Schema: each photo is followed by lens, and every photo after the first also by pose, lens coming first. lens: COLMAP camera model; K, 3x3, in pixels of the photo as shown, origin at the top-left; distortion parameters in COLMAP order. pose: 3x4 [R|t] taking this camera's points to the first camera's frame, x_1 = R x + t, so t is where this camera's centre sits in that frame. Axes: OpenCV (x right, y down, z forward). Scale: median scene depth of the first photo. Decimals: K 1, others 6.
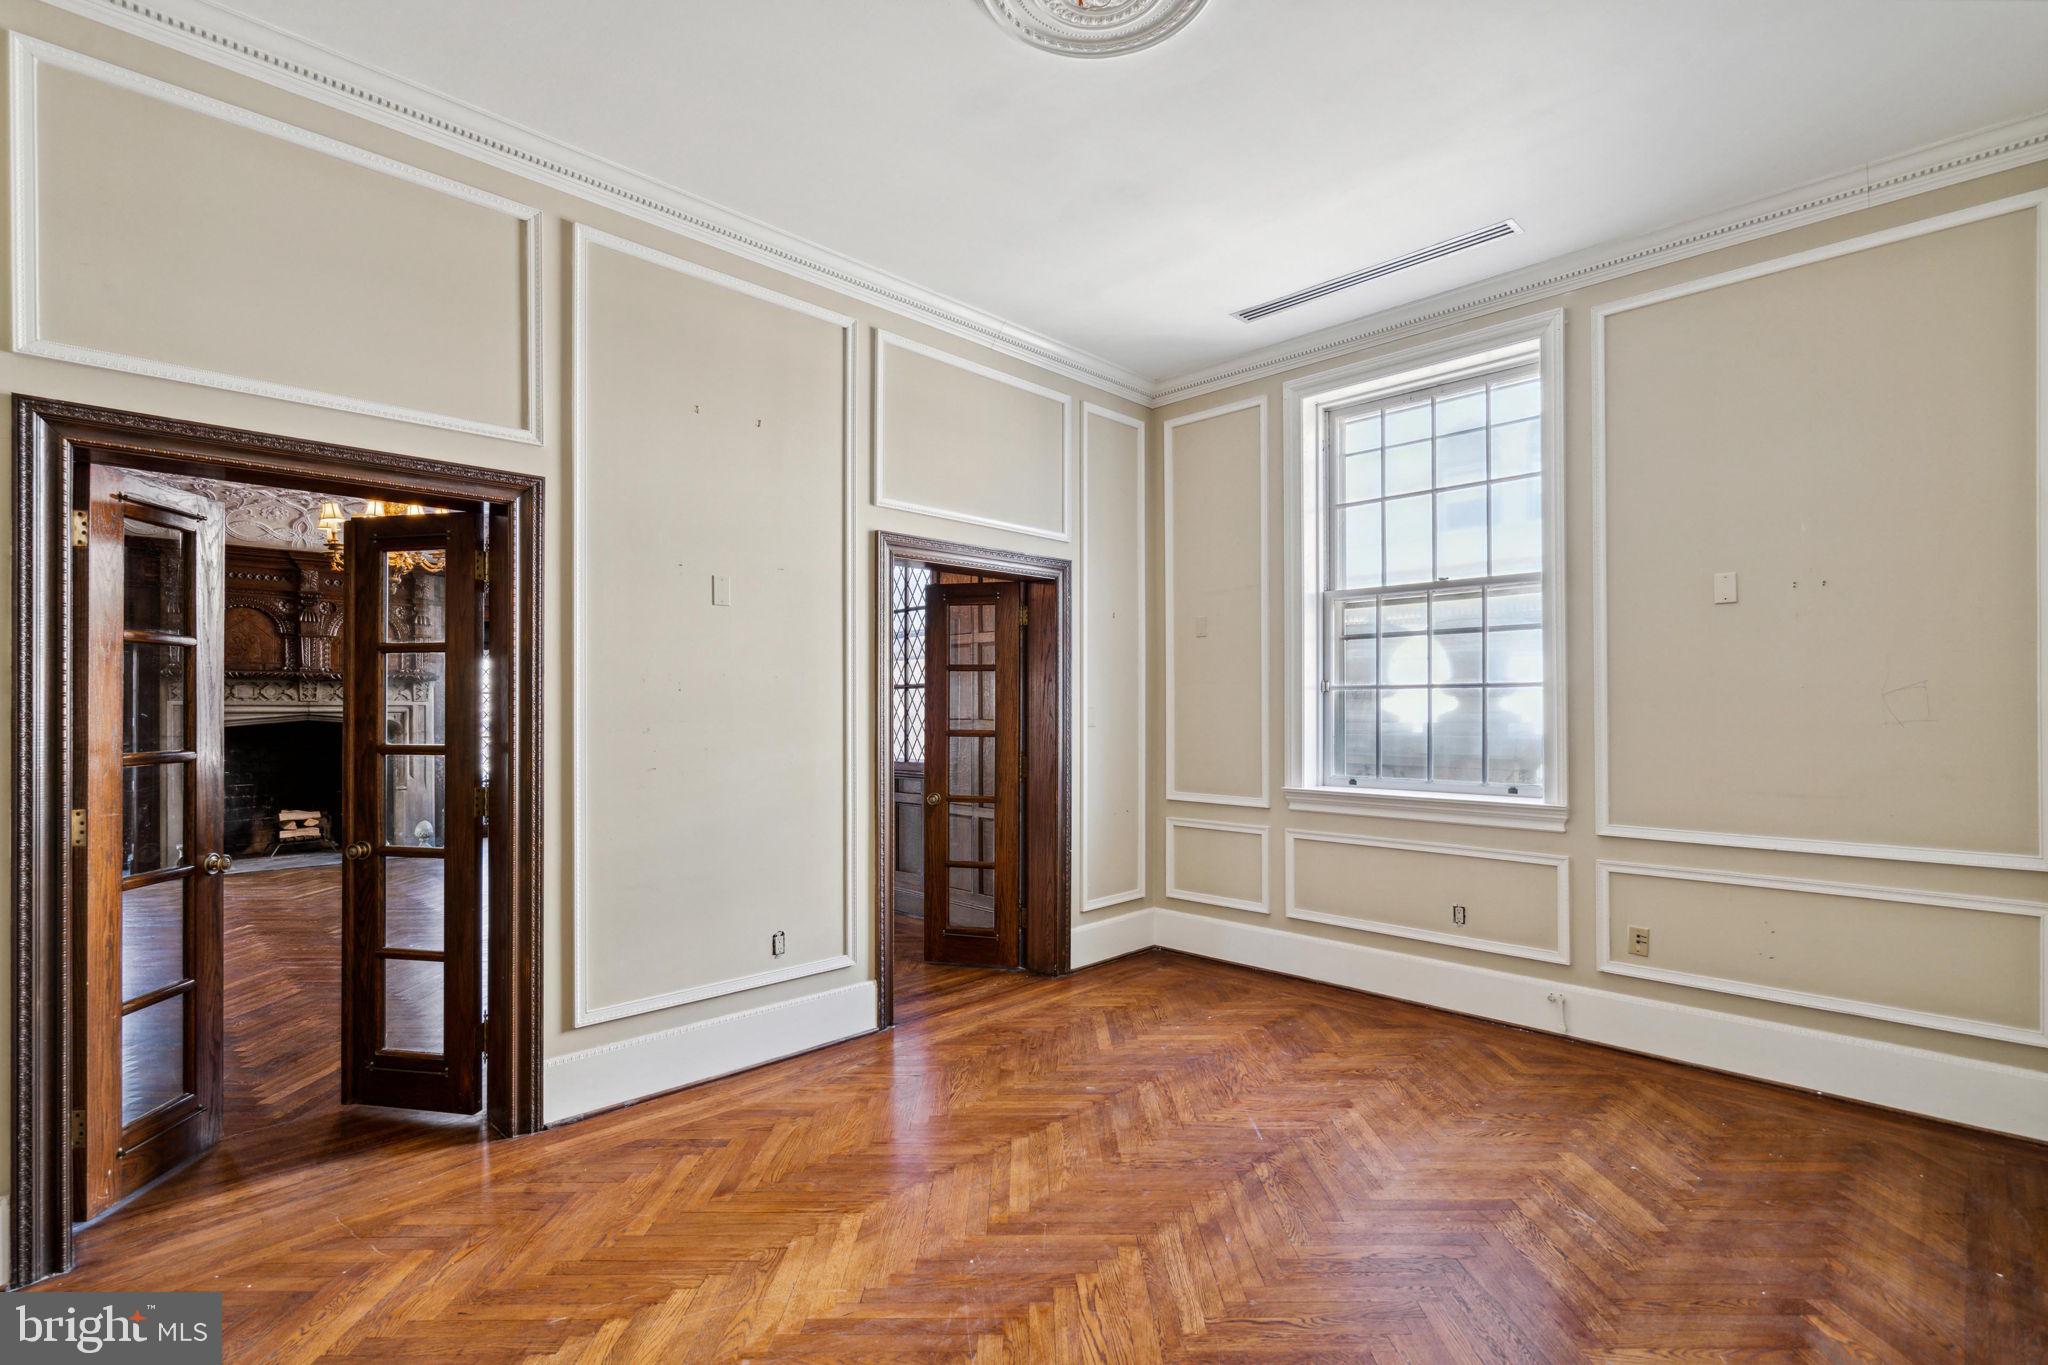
lens RADIAL K [[948.3, 0, 1019.0], [0, 948.3, 704.0], [0, 0, 1]] dist [-0.003852, 0.000952]
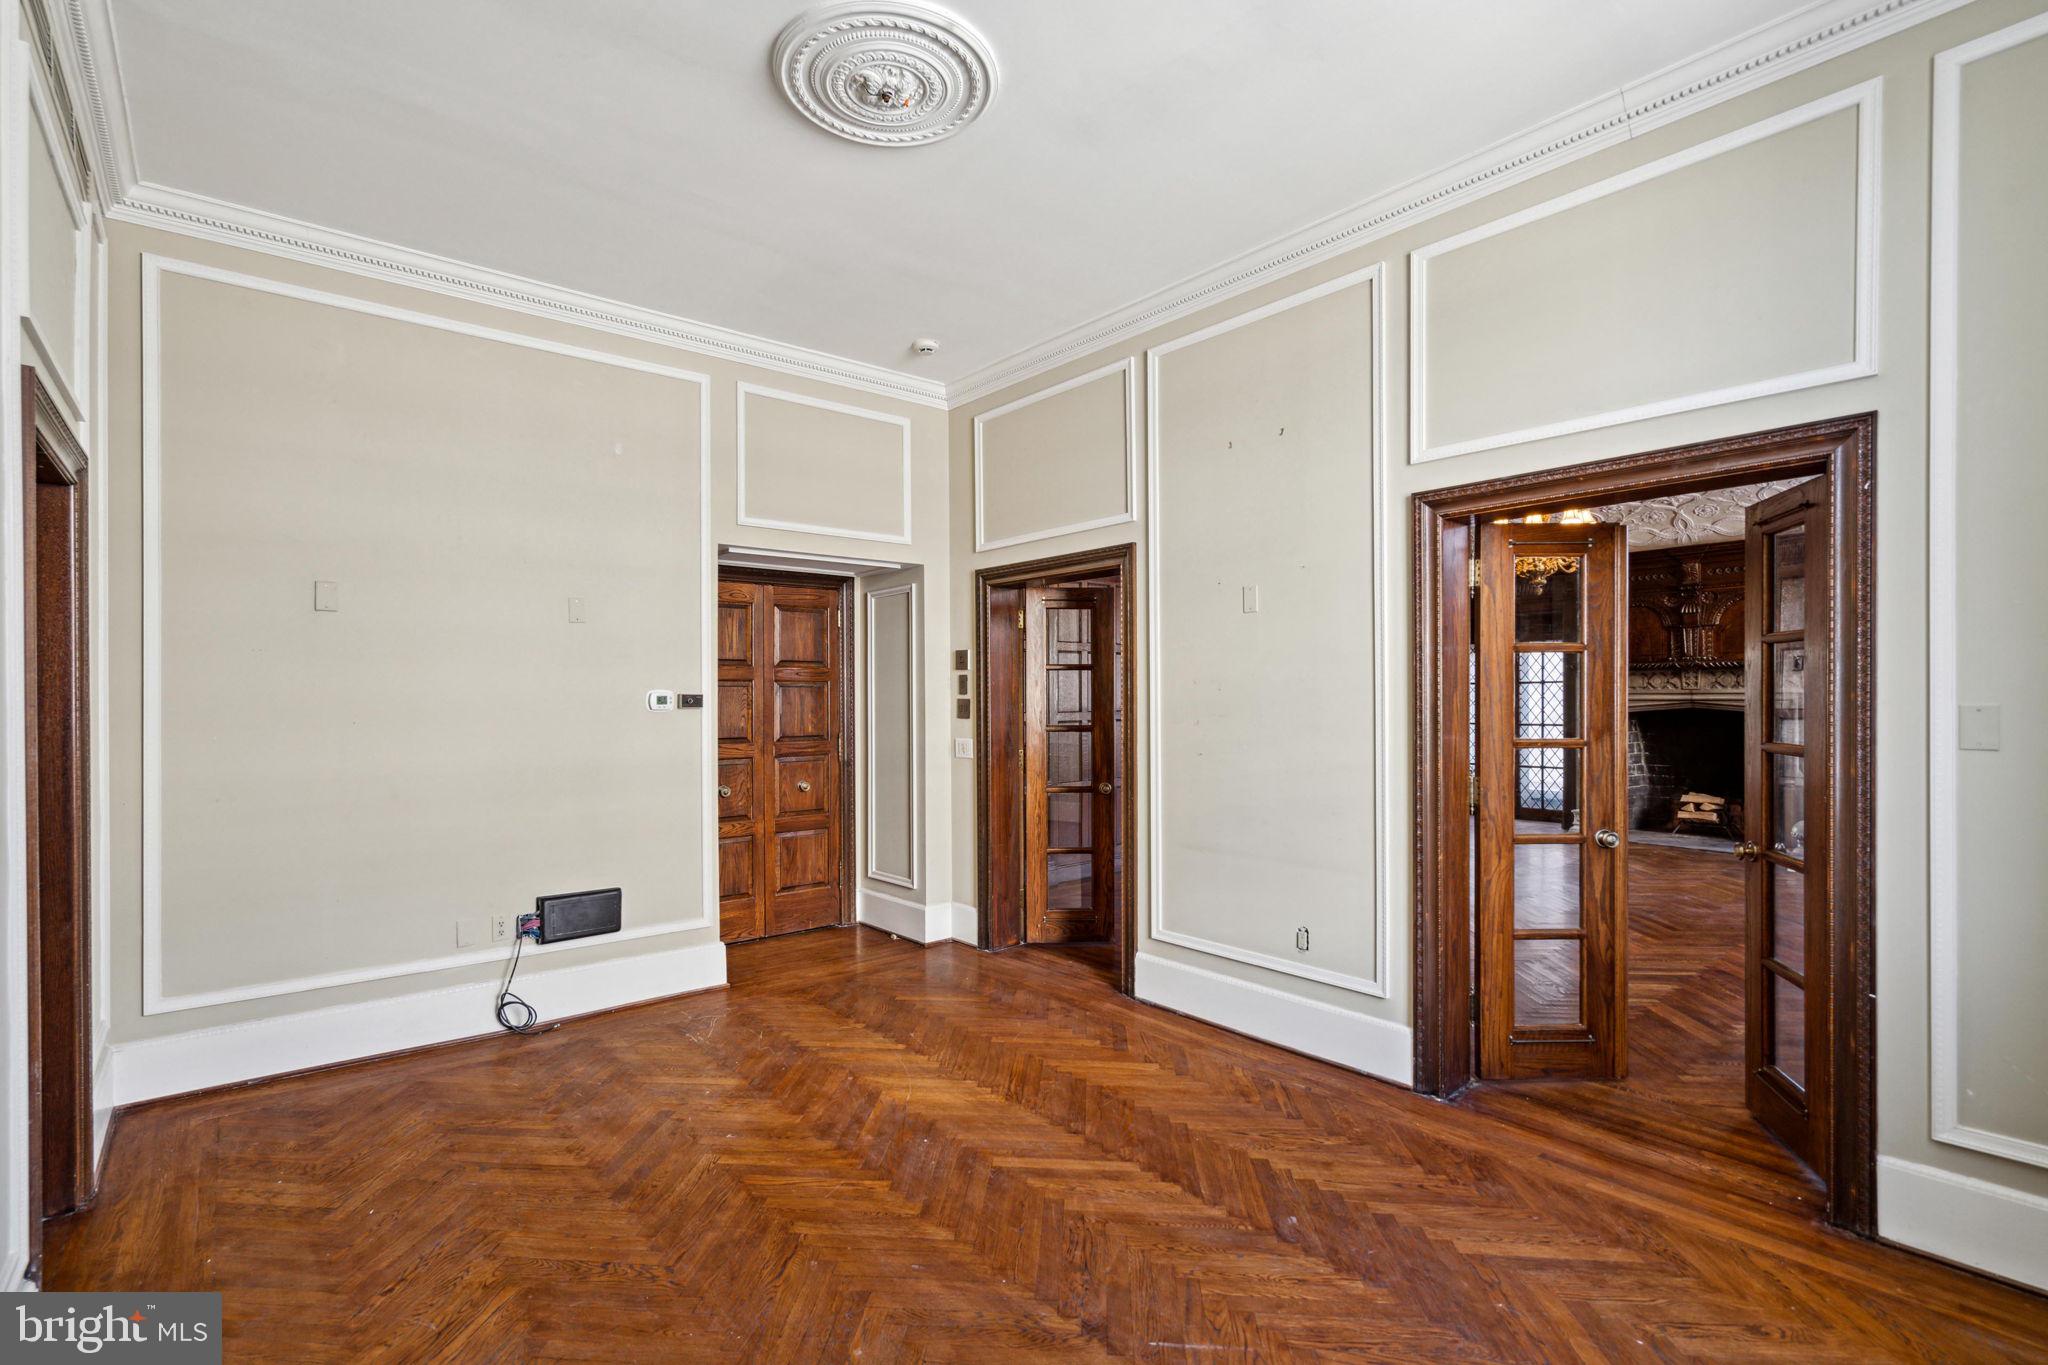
lens RADIAL K [[948.3, 0, 1020.1], [0, 948.3, 685.0], [0, 0, 1]] dist [-0.003852, 0.000952]
pose [[-0.087401, -0.008715, -0.996135, 0.660659], [0.008997, 0.999914, -0.009538, -0.008054], [0.996133, -0.009796, -0.087315, 0.673144]]
